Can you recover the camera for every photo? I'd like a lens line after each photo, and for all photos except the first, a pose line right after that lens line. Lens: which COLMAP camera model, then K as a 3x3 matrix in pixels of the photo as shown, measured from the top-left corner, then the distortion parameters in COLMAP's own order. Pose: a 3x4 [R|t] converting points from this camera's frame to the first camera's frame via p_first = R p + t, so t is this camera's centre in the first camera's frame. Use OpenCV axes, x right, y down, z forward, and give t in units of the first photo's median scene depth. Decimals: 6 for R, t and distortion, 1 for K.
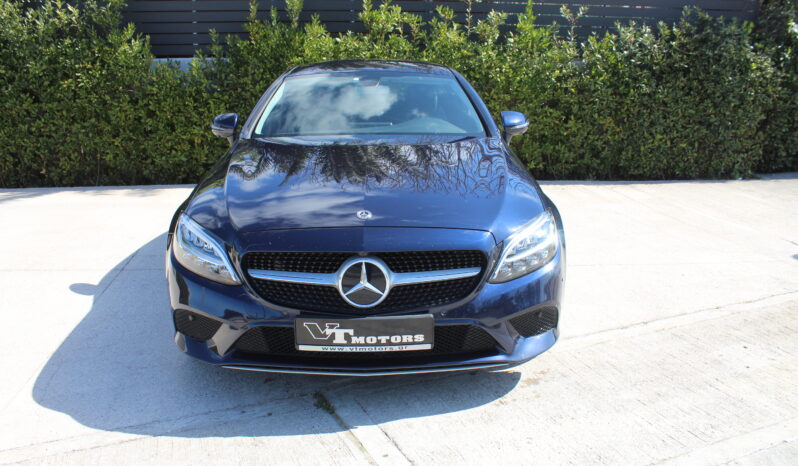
lens RADIAL K [[673.3, 0, 399.0], [0, 673.3, 233.0], [0, 0, 1]] dist [-0.174170, 0.170343]
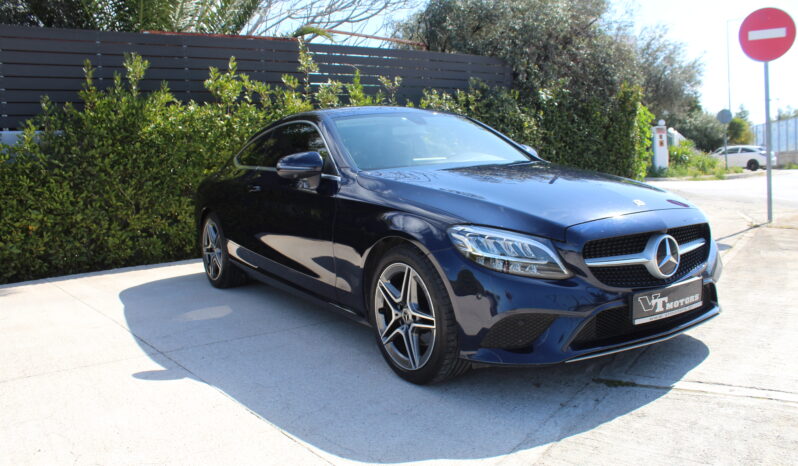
lens RADIAL K [[673.3, 0, 399.0], [0, 673.3, 233.0], [0, 0, 1]] dist [-0.174170, 0.170343]
pose [[0.844004, -0.097728, 0.527358, -0.350289], [0.170580, 0.981115, -0.091186, 0.019520], [-0.508488, 0.166919, 0.844736, 0.083081]]
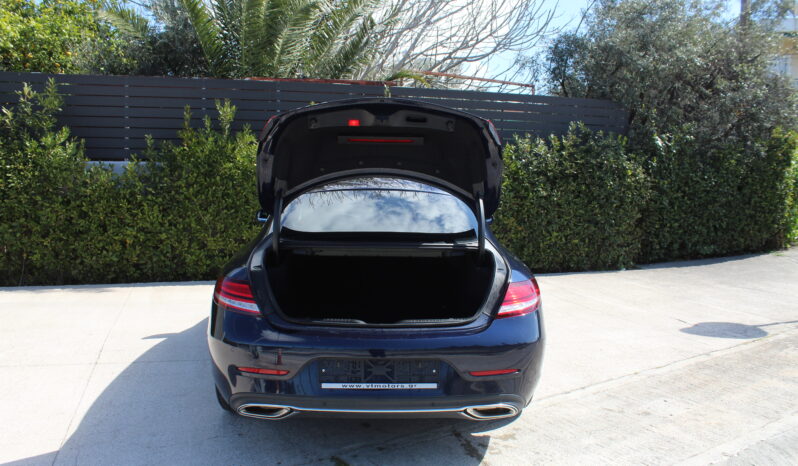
lens RADIAL K [[673.3, 0, 399.0], [0, 673.3, 233.0], [0, 0, 1]] dist [-0.174170, 0.170343]
pose [[0.982284, -0.005157, 0.187329, -0.085804], [0.032346, 0.989284, -0.142378, 0.006397], [-0.184588, 0.145915, 0.971924, -0.069654]]
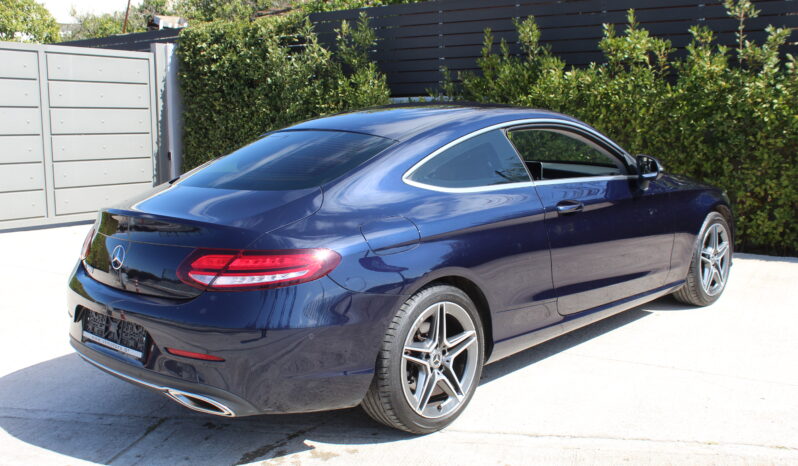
lens RADIAL K [[820.3, 0, 399.0], [0, 820.3, 233.0], [0, 0, 1]] dist [-0.014246, -0.008633]
pose [[0.815884, 0.069899, -0.573975, 0.343764], [-0.117144, 0.992063, -0.045702, -0.014422], [0.566225, 0.104525, 0.817596, 0.033512]]
